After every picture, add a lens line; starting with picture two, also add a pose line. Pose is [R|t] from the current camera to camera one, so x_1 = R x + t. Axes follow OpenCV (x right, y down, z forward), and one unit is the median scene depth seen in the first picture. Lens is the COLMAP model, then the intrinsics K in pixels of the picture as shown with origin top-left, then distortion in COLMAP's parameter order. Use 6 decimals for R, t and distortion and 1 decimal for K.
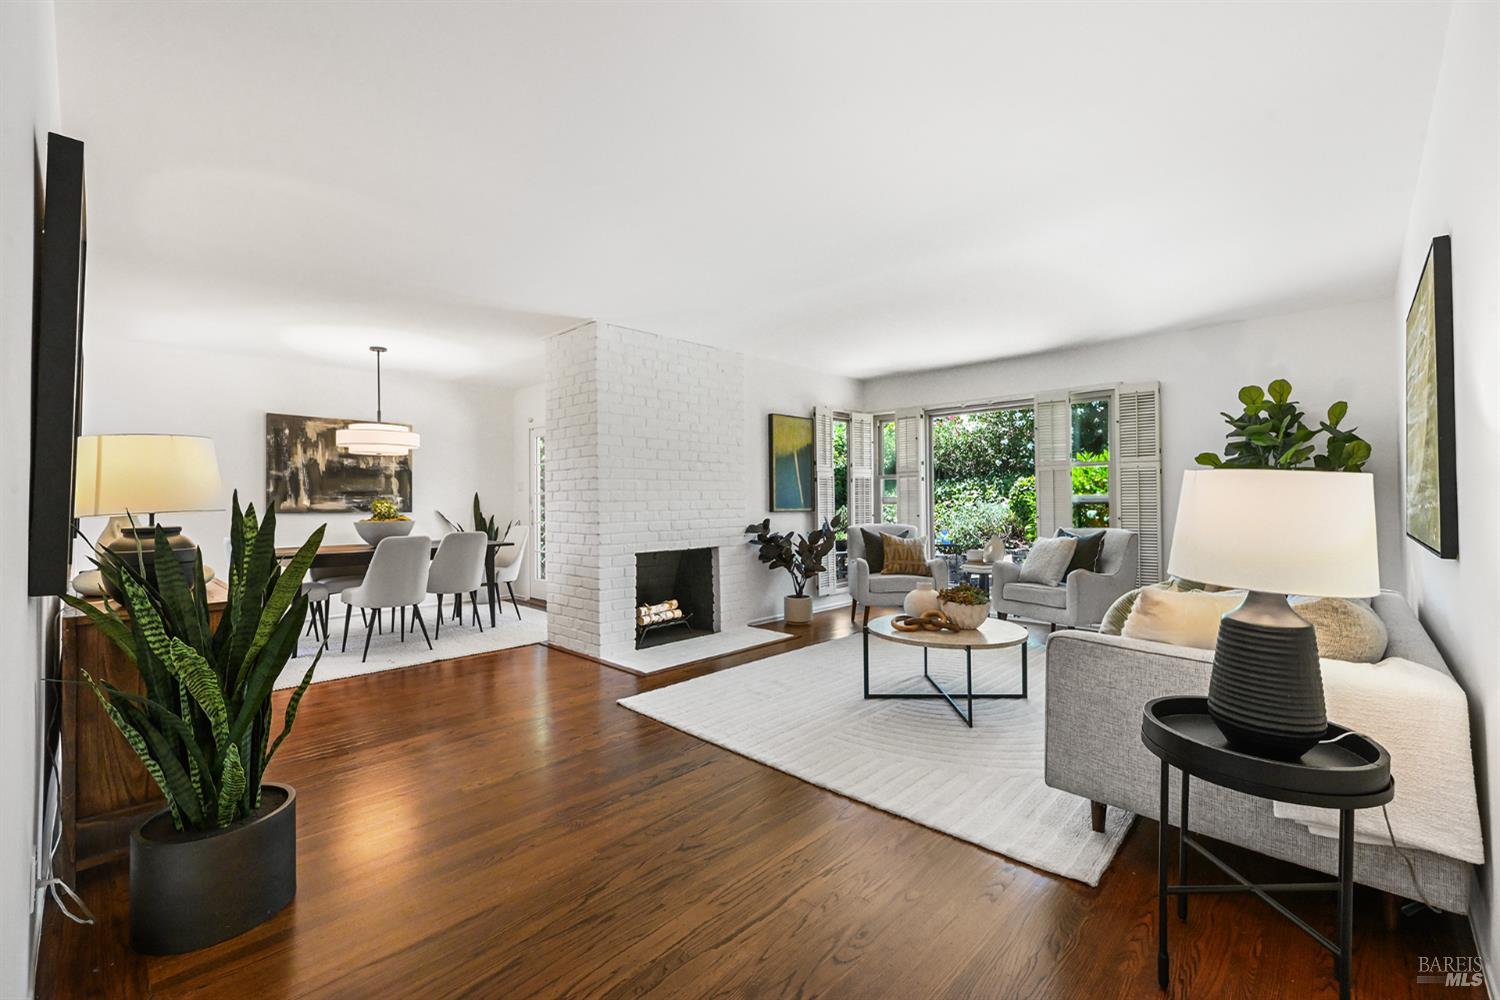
lens RADIAL K [[626.1, 0, 745.1], [0, 626.1, 495.7], [0, 0, 1]] dist [-0.001032, 0.000146]
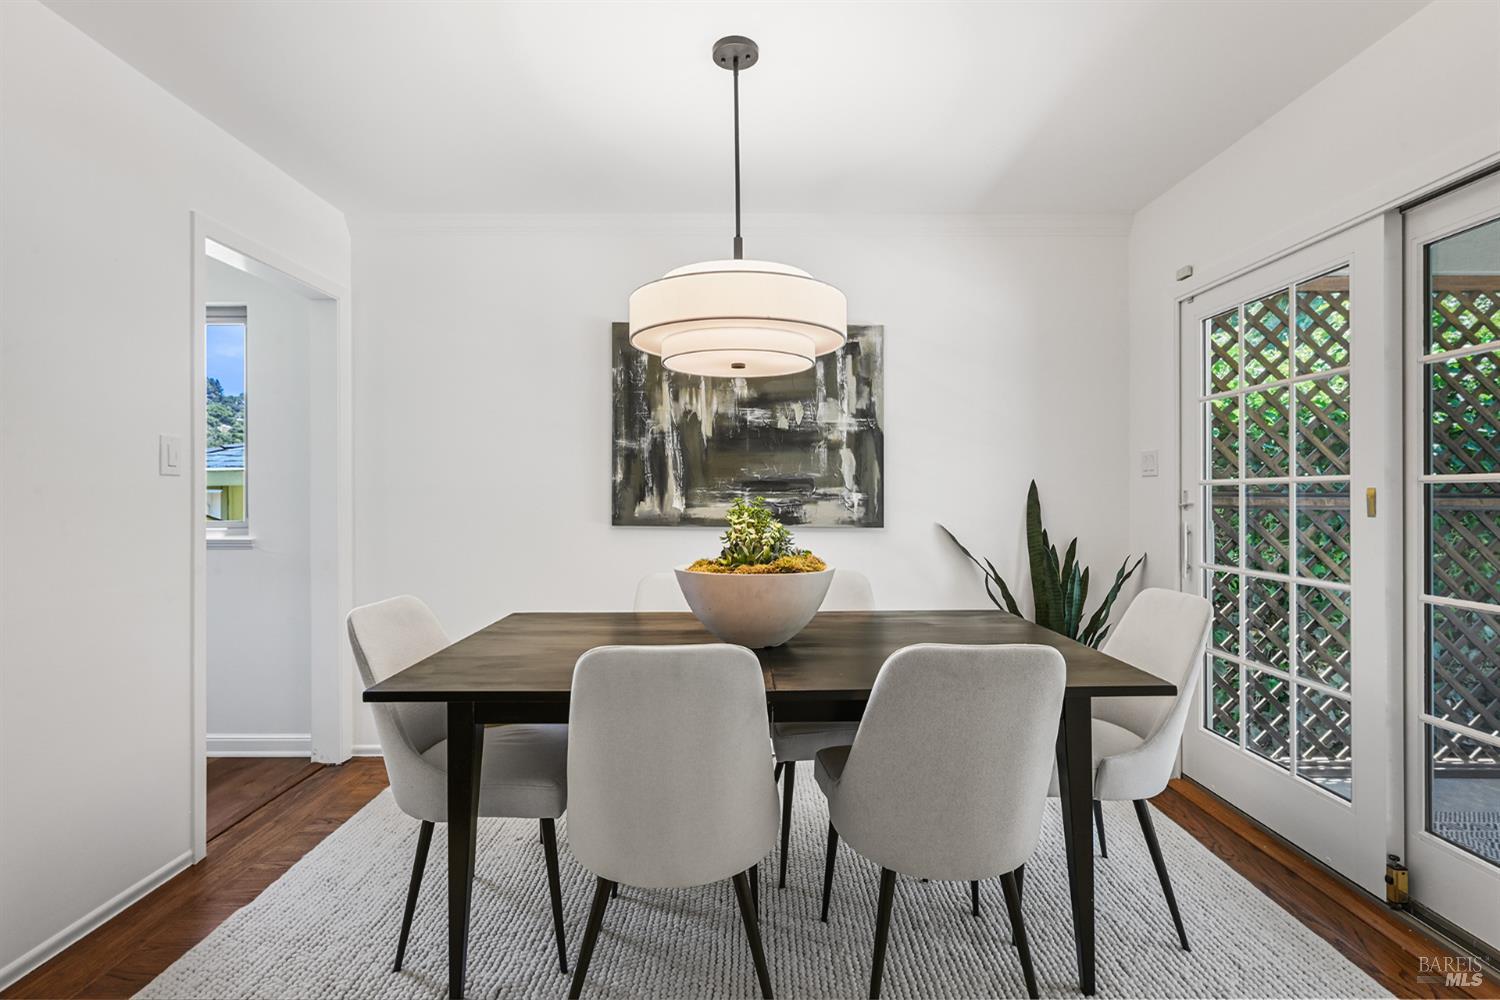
lens RADIAL K [[735.4, 0, 746.7], [0, 735.4, 494.9], [0, 0, 1]] dist [0.001209, 0.000665]
pose [[0.703937, 0.003082, -0.710256, -0.266585], [0.003117, 0.999968, 0.007429, -0.000184], [0.710256, -0.007443, 0.703904, 0.640886]]
